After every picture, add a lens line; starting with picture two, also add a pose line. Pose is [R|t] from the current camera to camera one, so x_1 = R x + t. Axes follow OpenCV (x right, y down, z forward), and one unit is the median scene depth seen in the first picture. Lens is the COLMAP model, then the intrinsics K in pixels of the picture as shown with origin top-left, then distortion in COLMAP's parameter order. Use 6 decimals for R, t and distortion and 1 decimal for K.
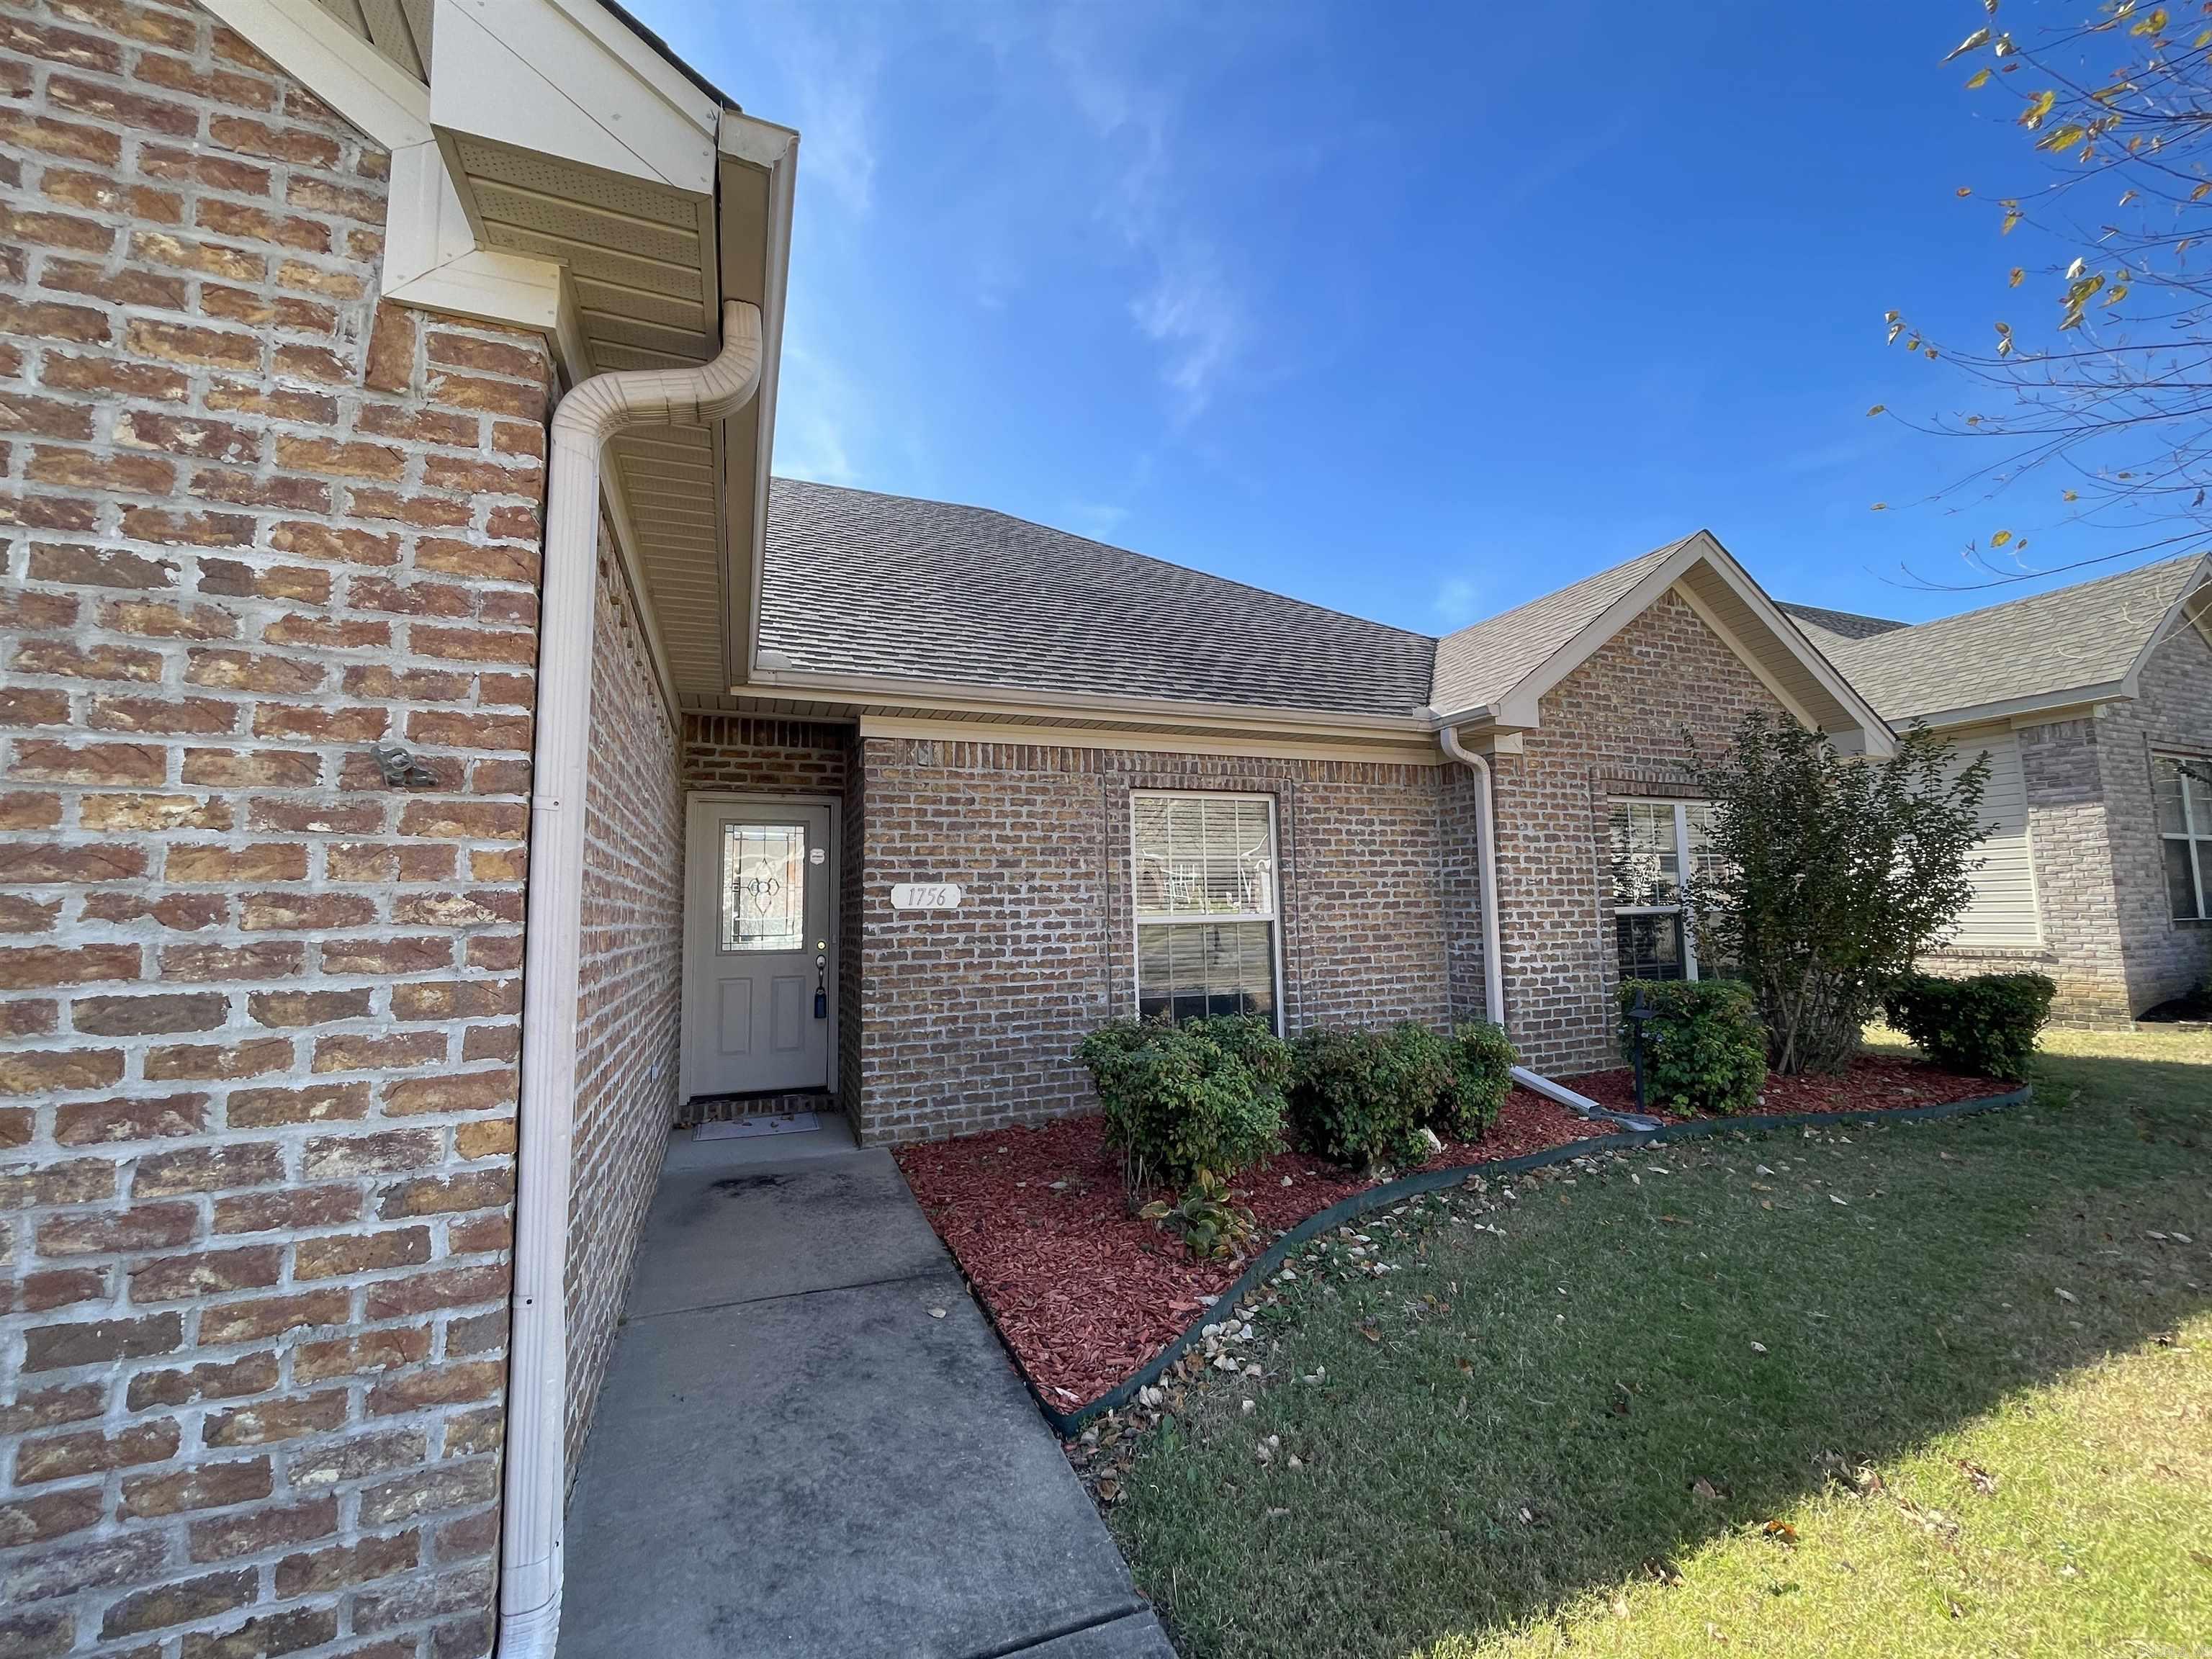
lens RADIAL K [[896.6, 0, 1095.7], [0, 896.6, 828.6], [0, 0, 1]] dist [0.002413, -0.000062]
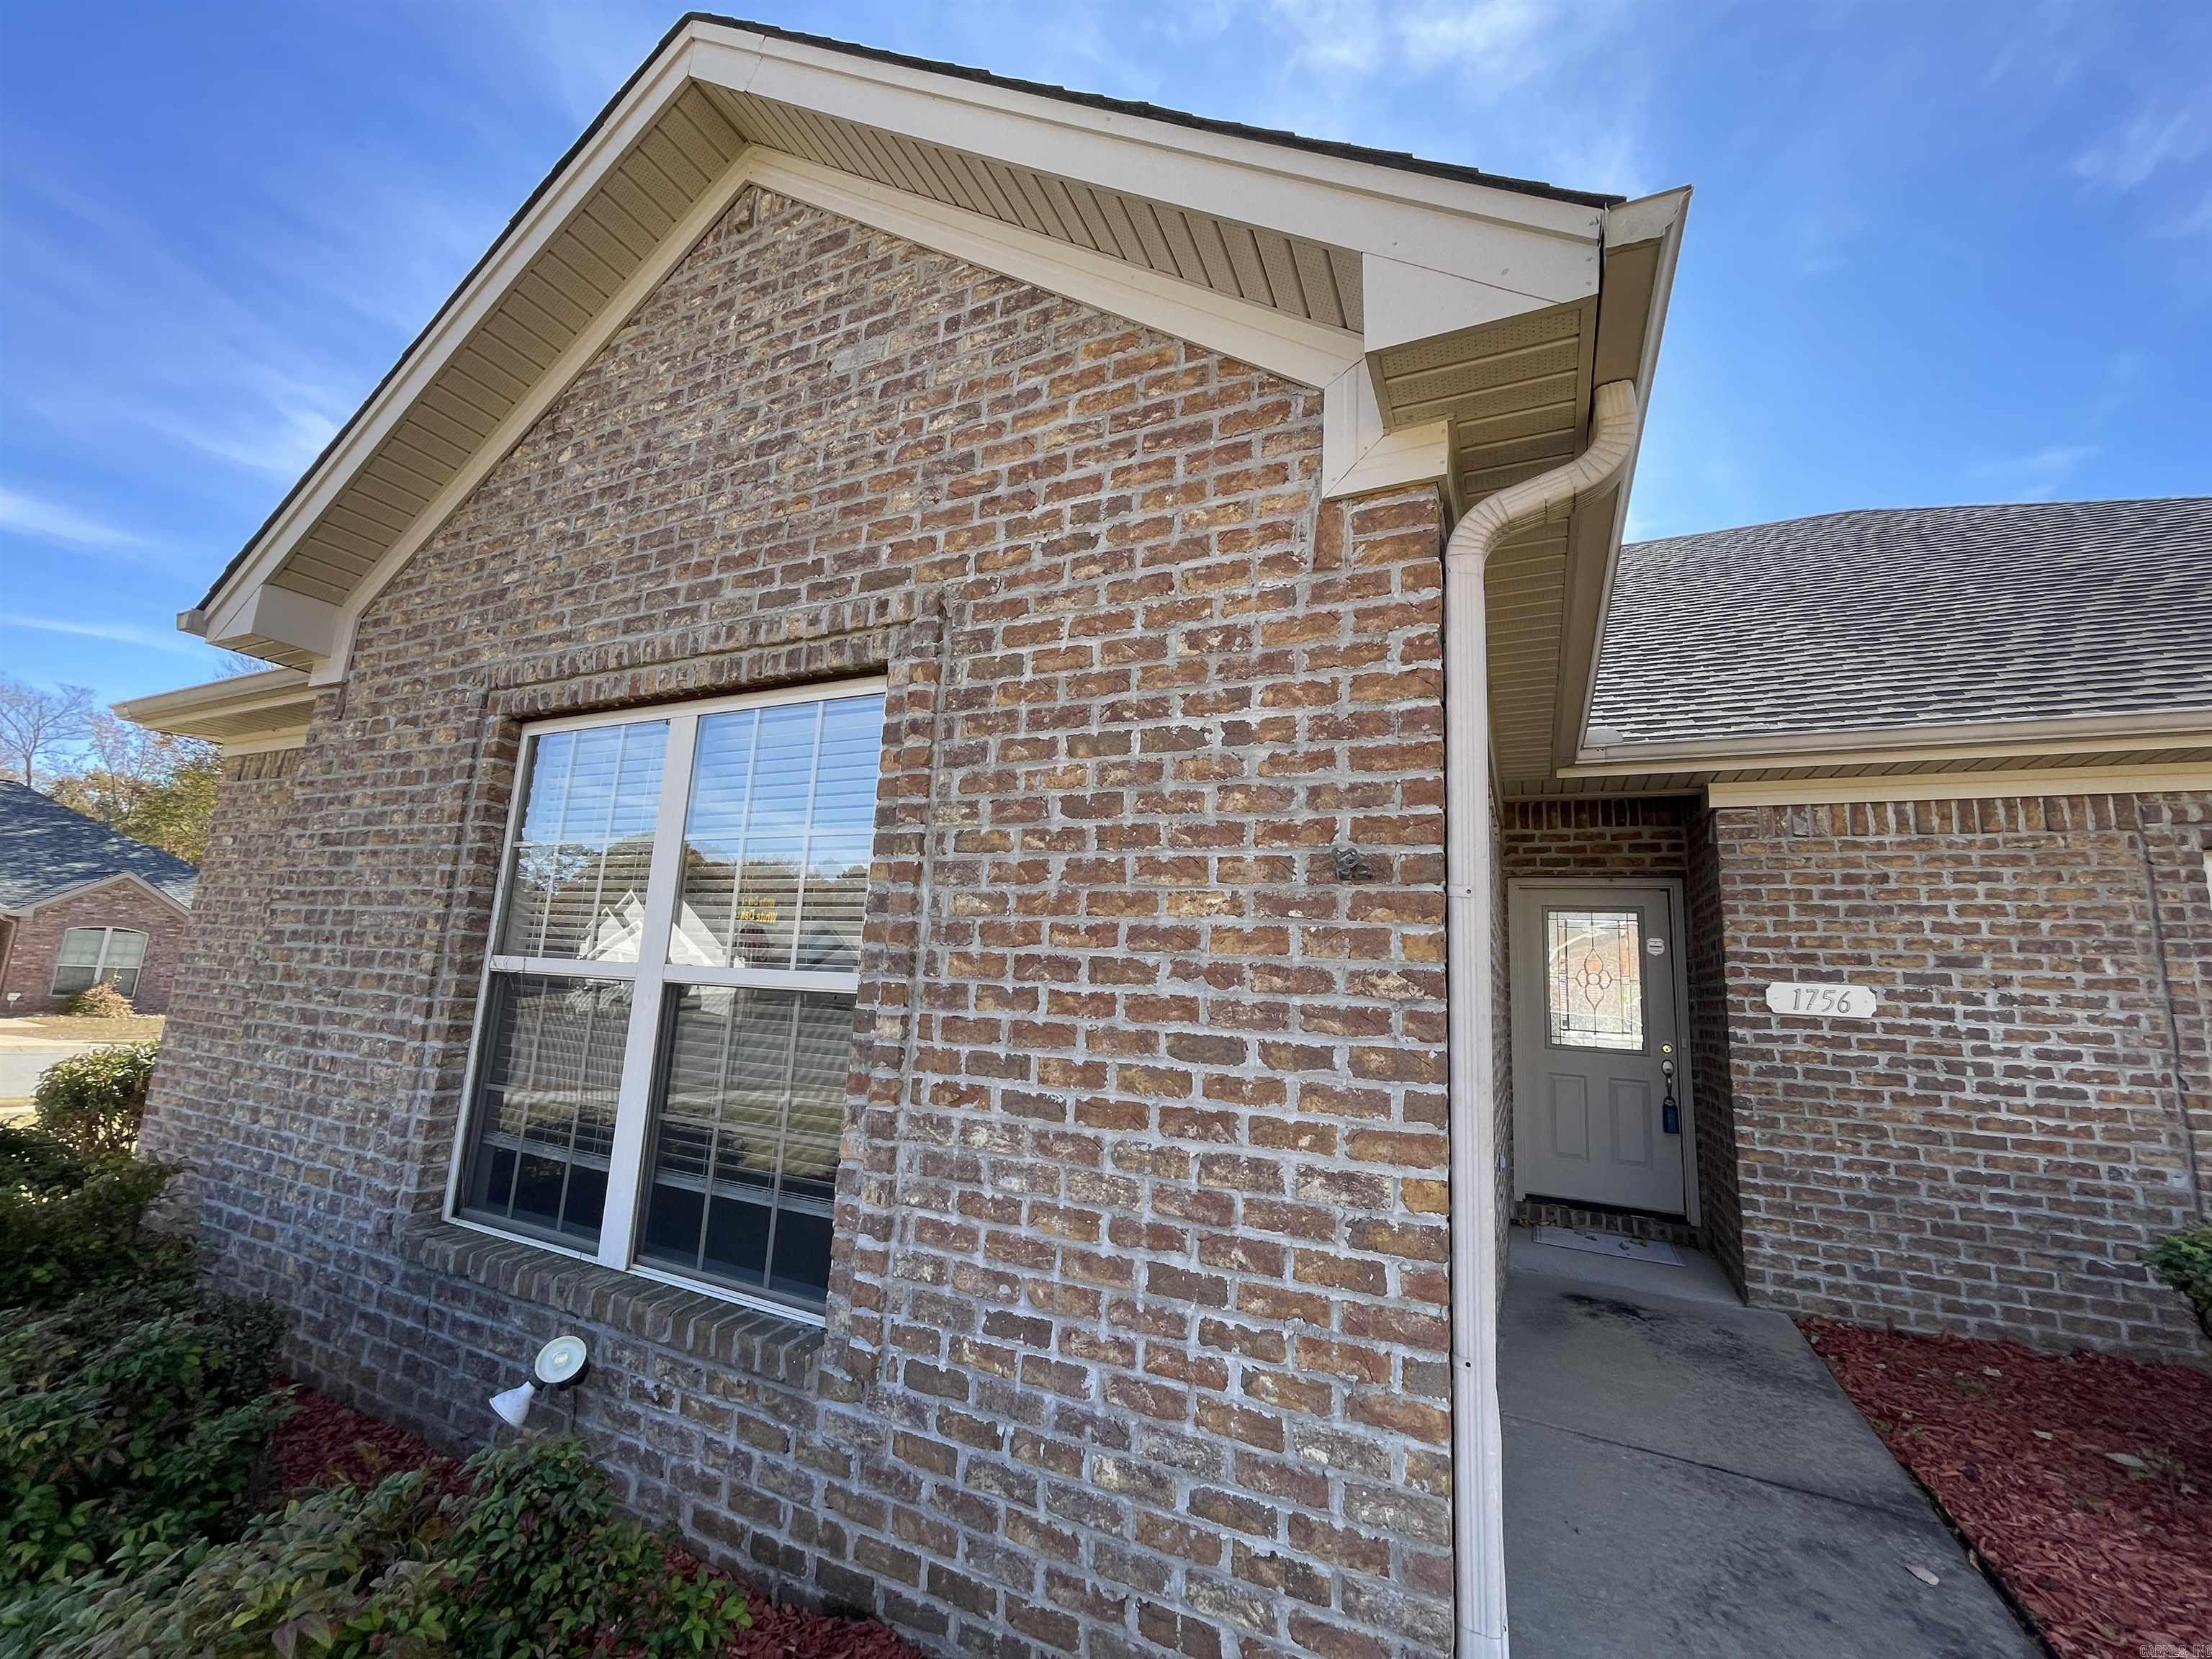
lens RADIAL K [[896.6, 0, 1095.7], [0, 896.6, 831.2], [0, 0, 1]] dist [0.002413, -0.000062]
pose [[0.678061, -0.072856, -0.731386, -0.106784], [0.003334, 0.995370, -0.096062, 0.002509], [0.734998, 0.062697, 0.675165, -0.072149]]
